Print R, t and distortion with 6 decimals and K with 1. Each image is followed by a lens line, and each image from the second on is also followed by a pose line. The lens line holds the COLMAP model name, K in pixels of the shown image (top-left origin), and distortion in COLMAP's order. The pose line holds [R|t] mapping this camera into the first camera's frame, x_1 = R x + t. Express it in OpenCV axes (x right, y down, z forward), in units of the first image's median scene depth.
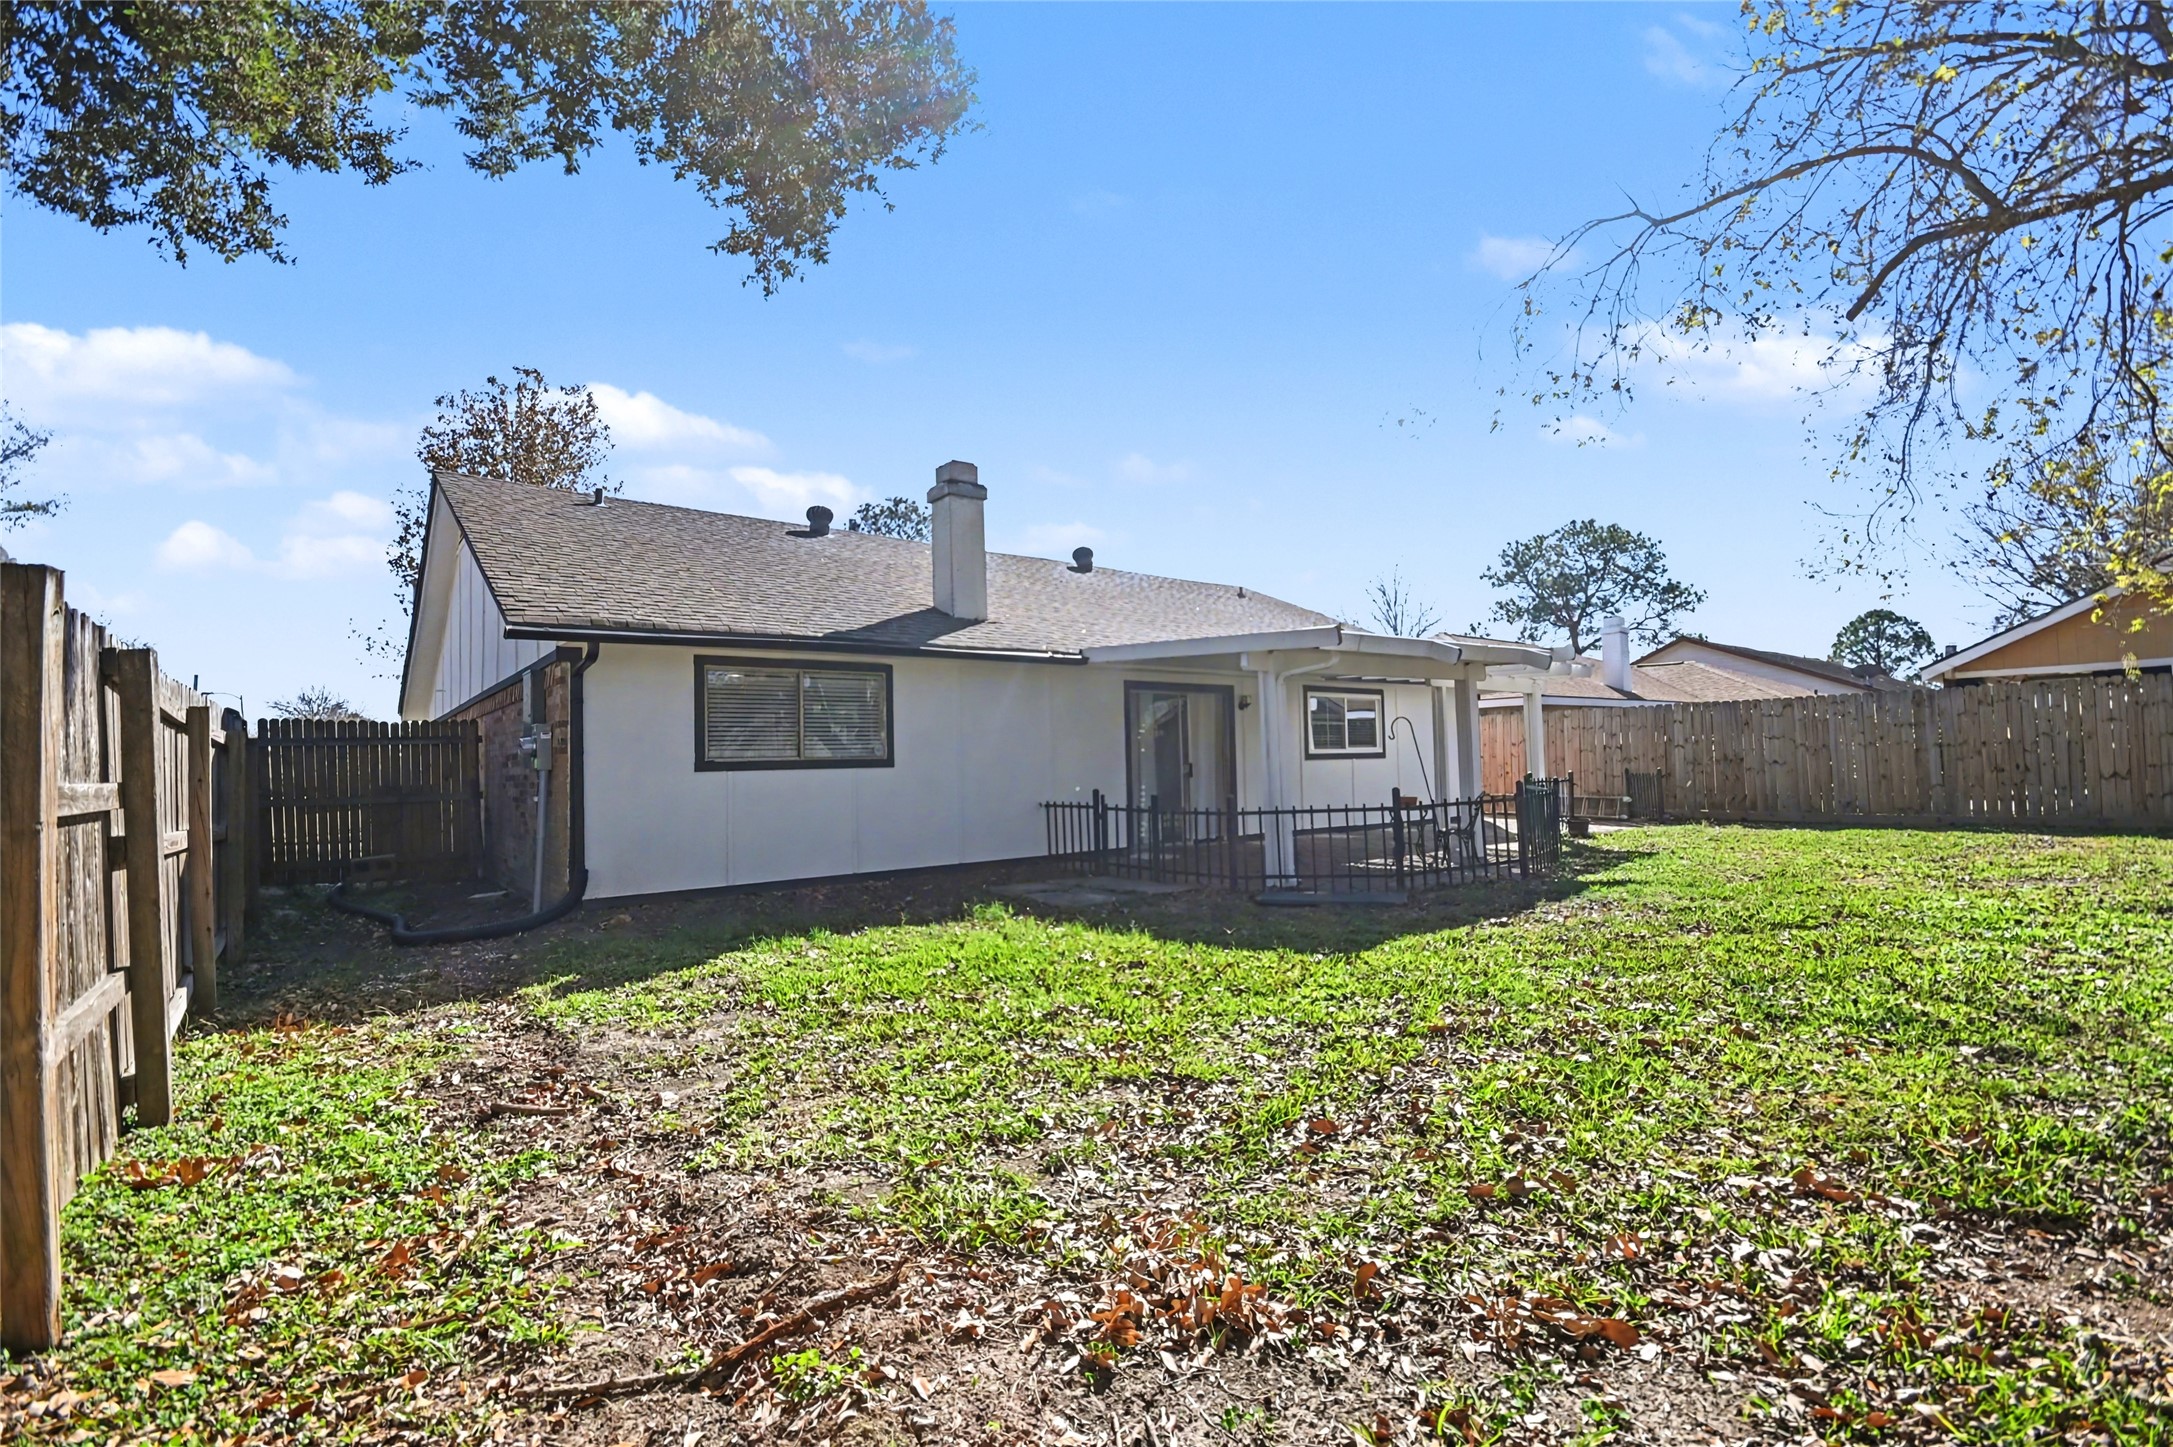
lens RADIAL K [[969.3, 0, 1095.2], [0, 969.3, 721.4], [0, 0, 1]] dist [-0.002321, -0.000823]
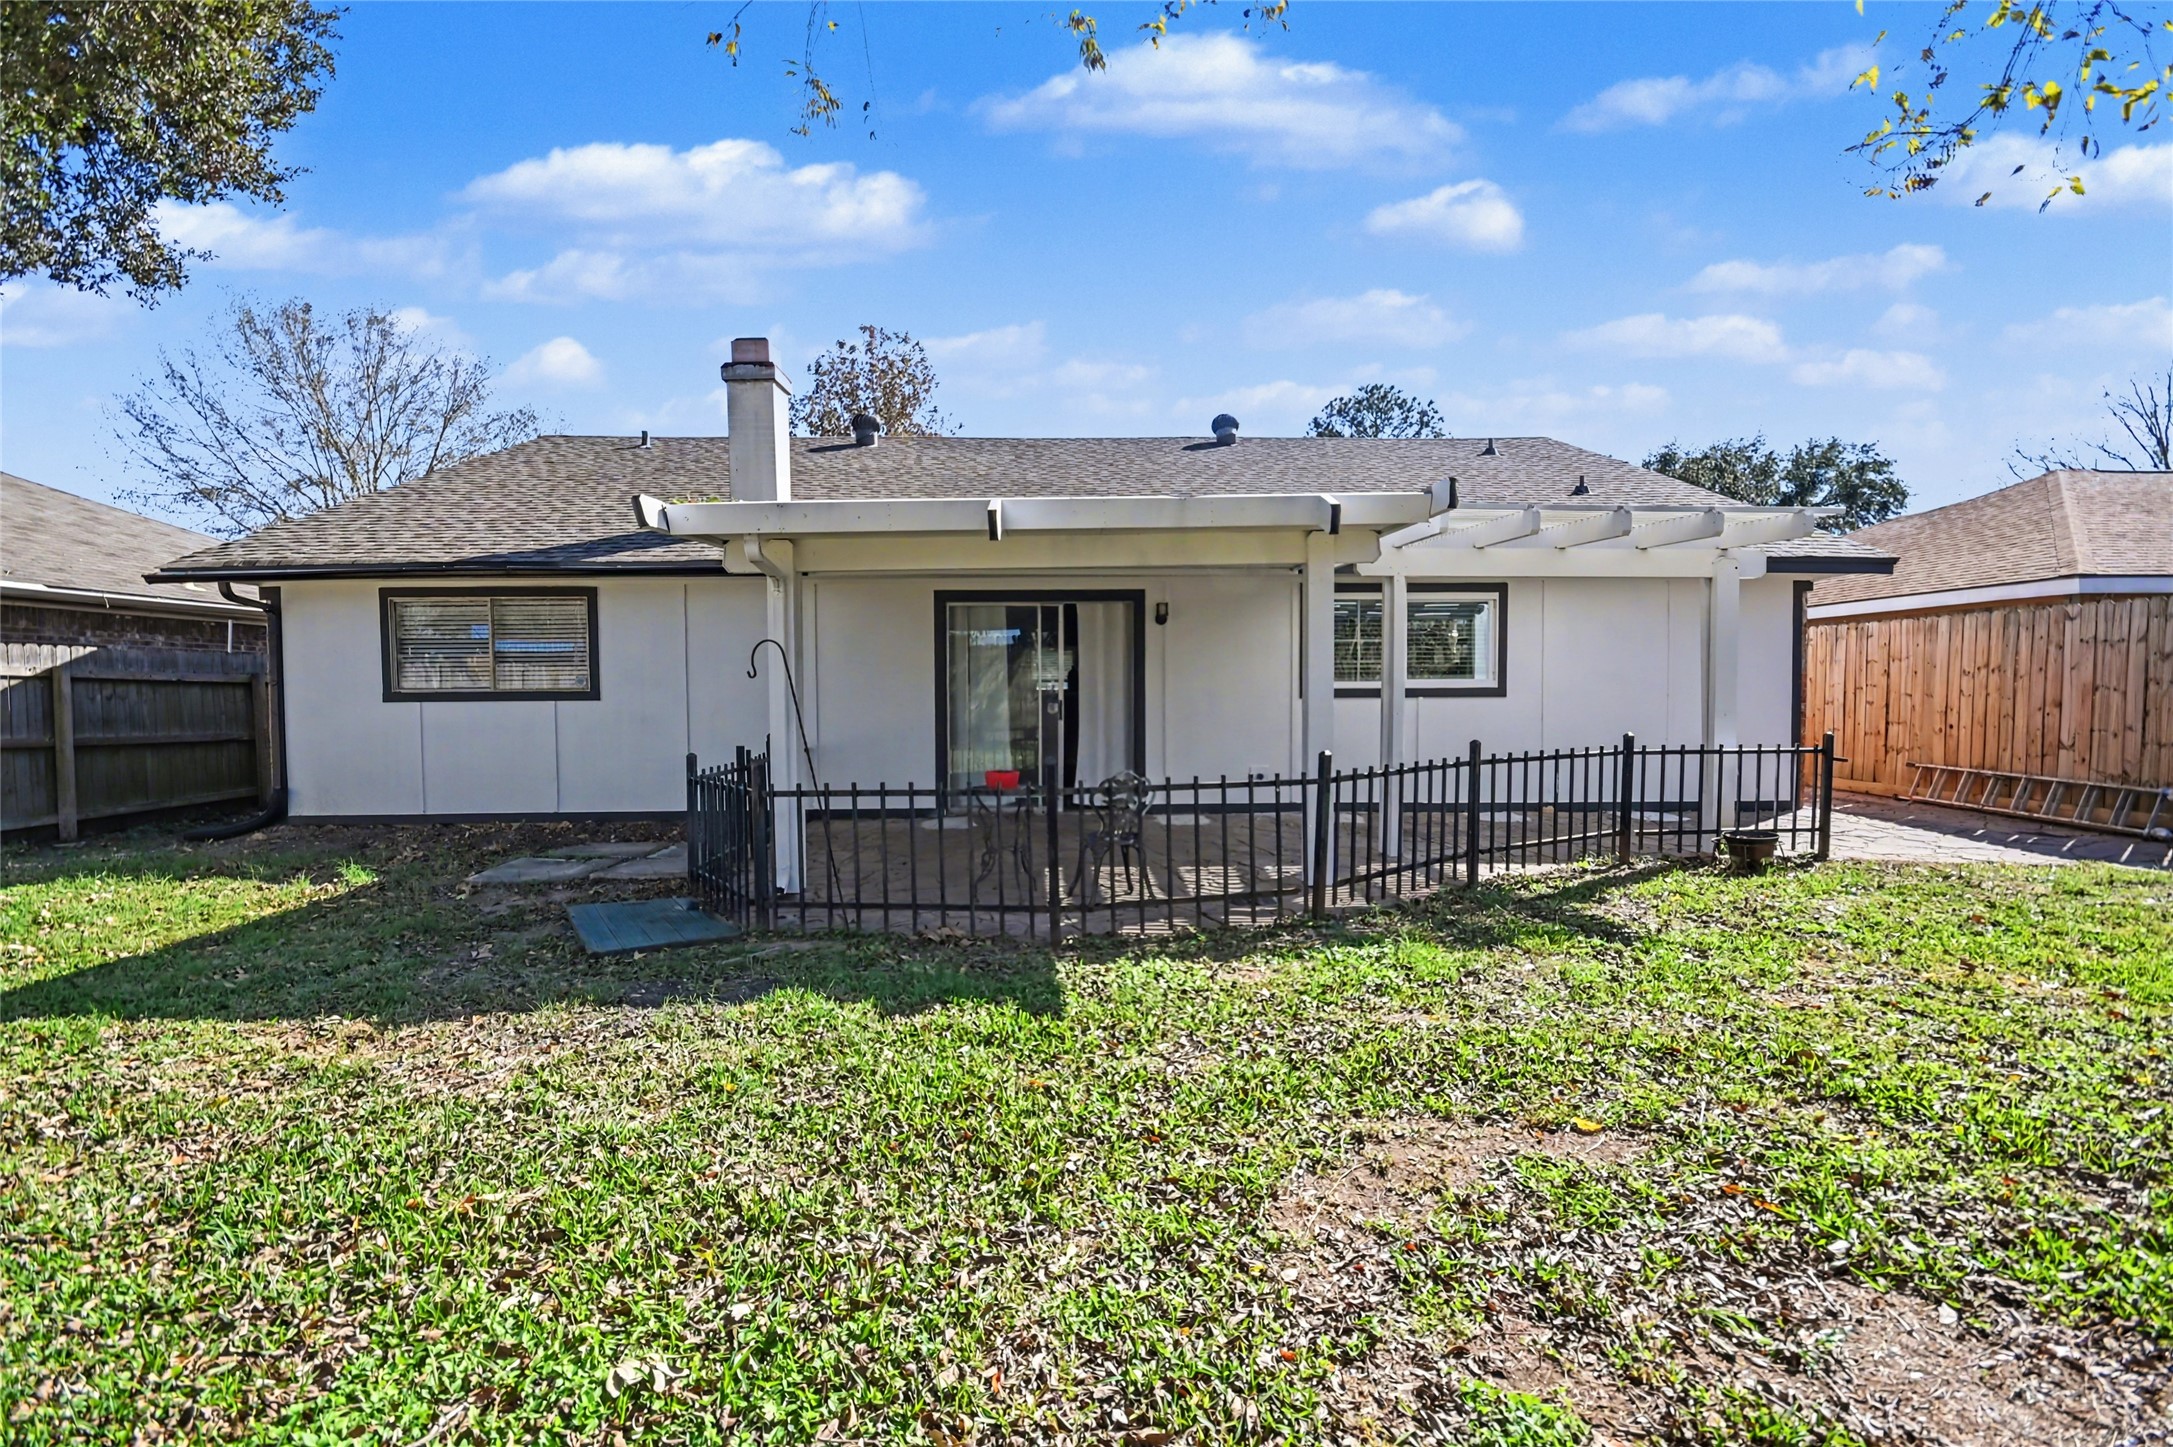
lens RADIAL K [[969.3, 0, 1095.2], [0, 969.3, 721.4], [0, 0, 1]] dist [-0.002321, -0.000823]
pose [[0.788070, 0.035955, -0.614535, 0.632073], [0.016395, 0.996713, 0.079339, 0.002394], [0.615367, -0.072600, 0.784890, 0.501494]]
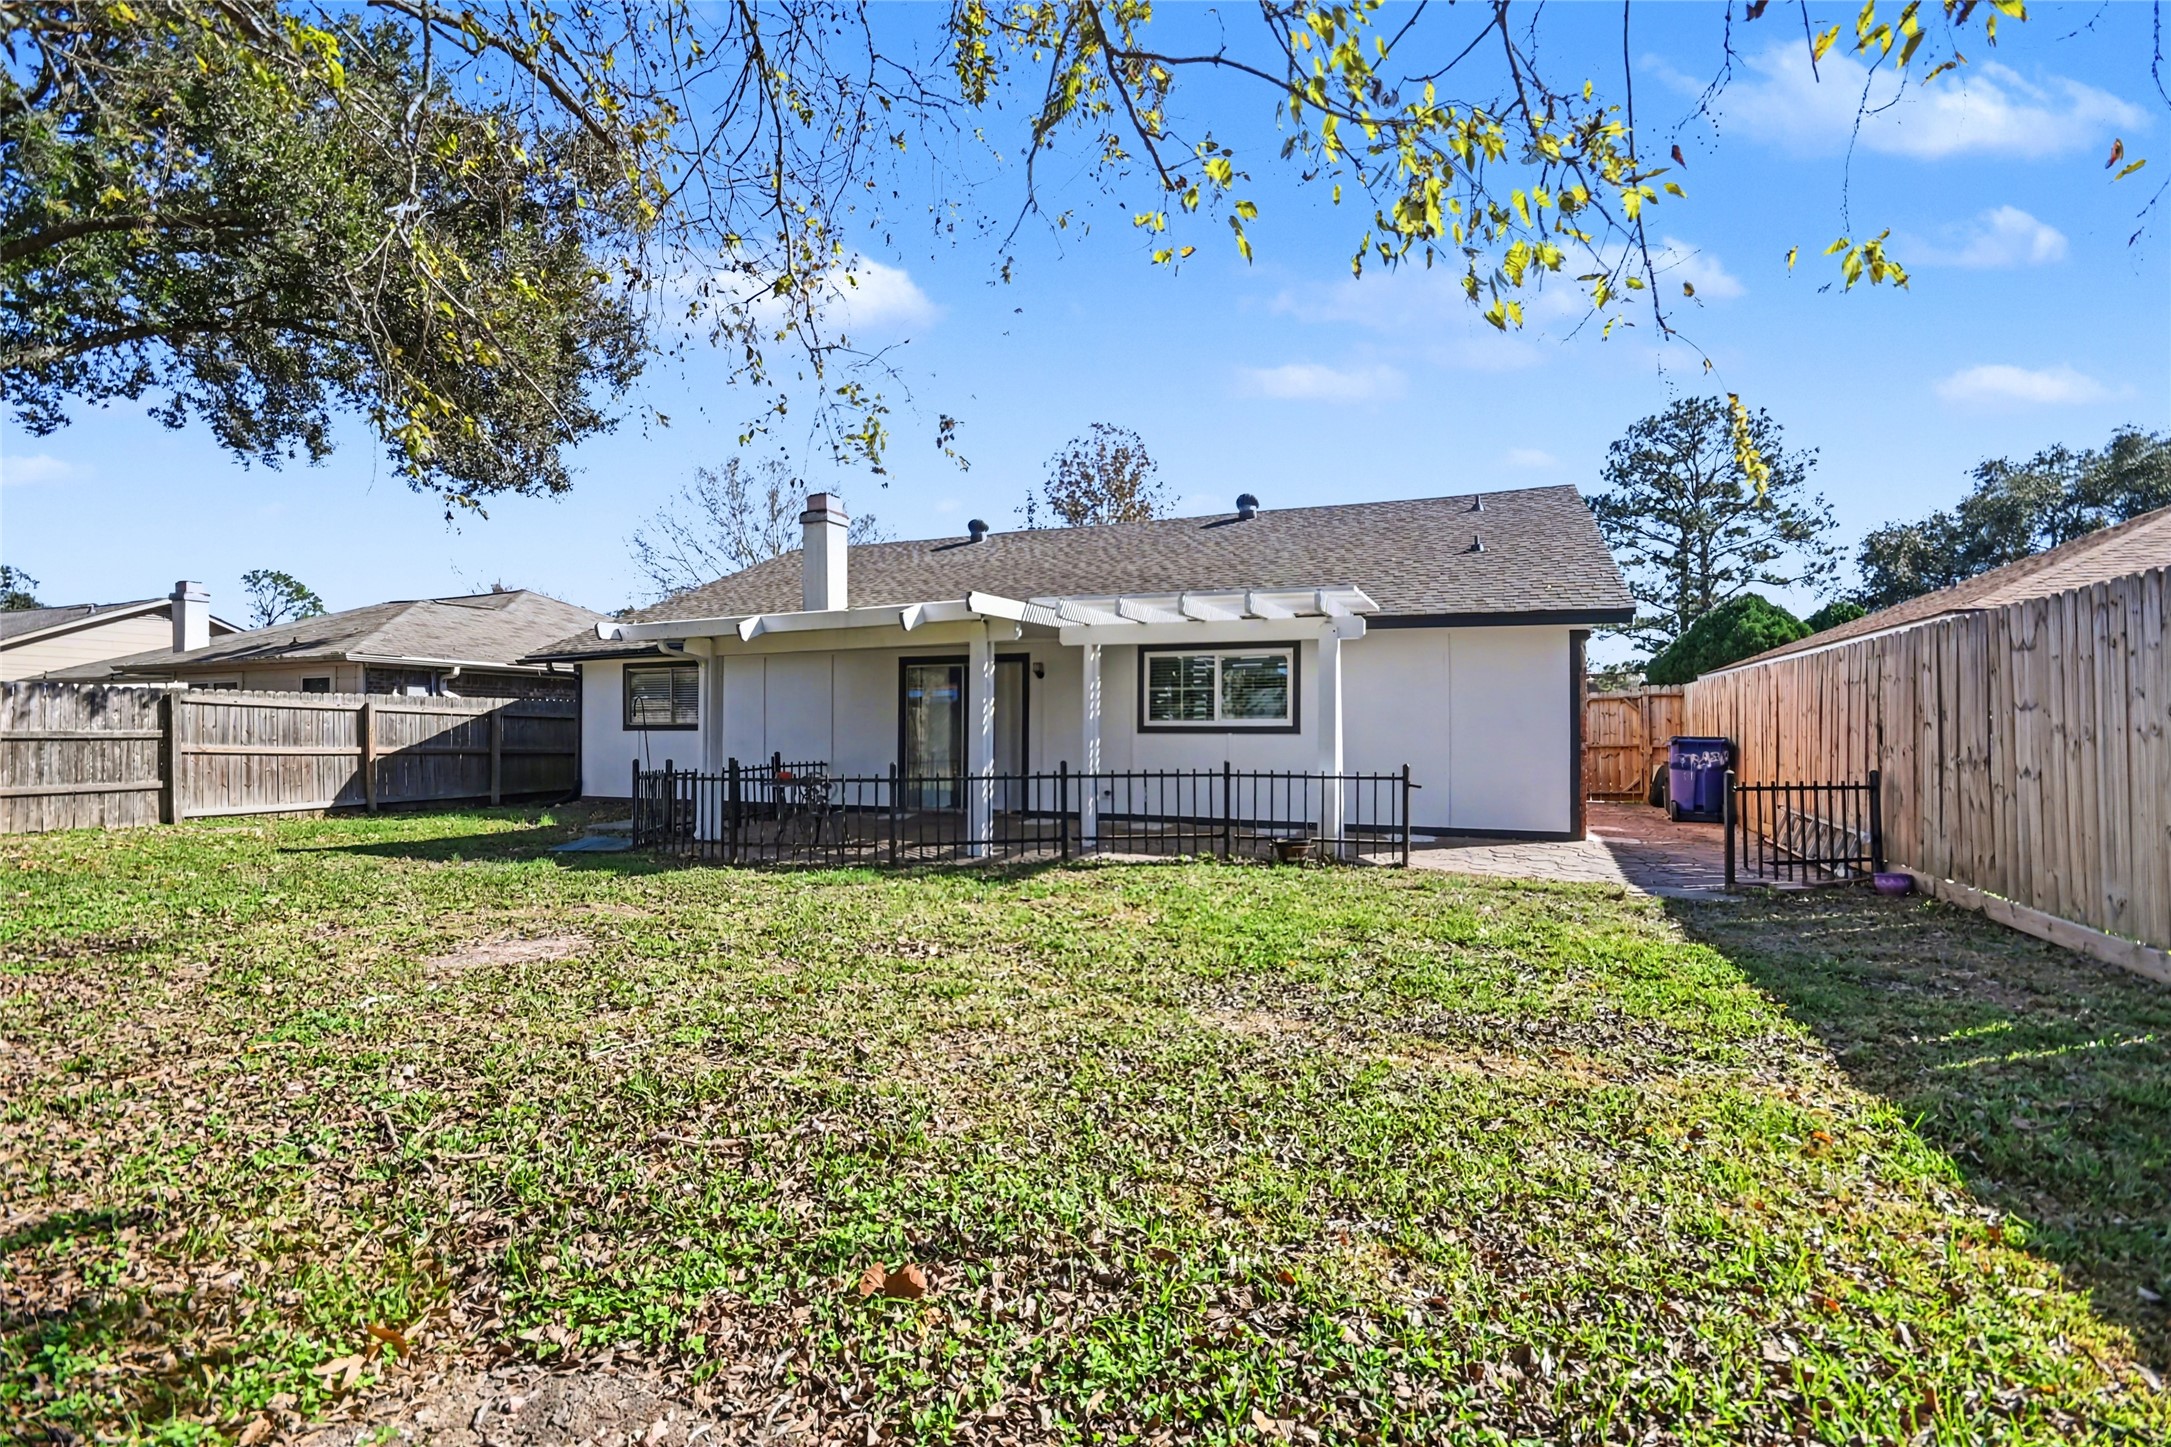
lens RADIAL K [[968.4, 0, 1094.2], [0, 968.4, 721.4], [0, 0, 1]] dist [-0.002321, -0.000823]
pose [[0.469610, 0.014171, -0.882760, 1.177489], [0.025470, 0.999238, 0.029590, 0.004596], [0.882507, -0.036380, 0.468891, 0.713913]]
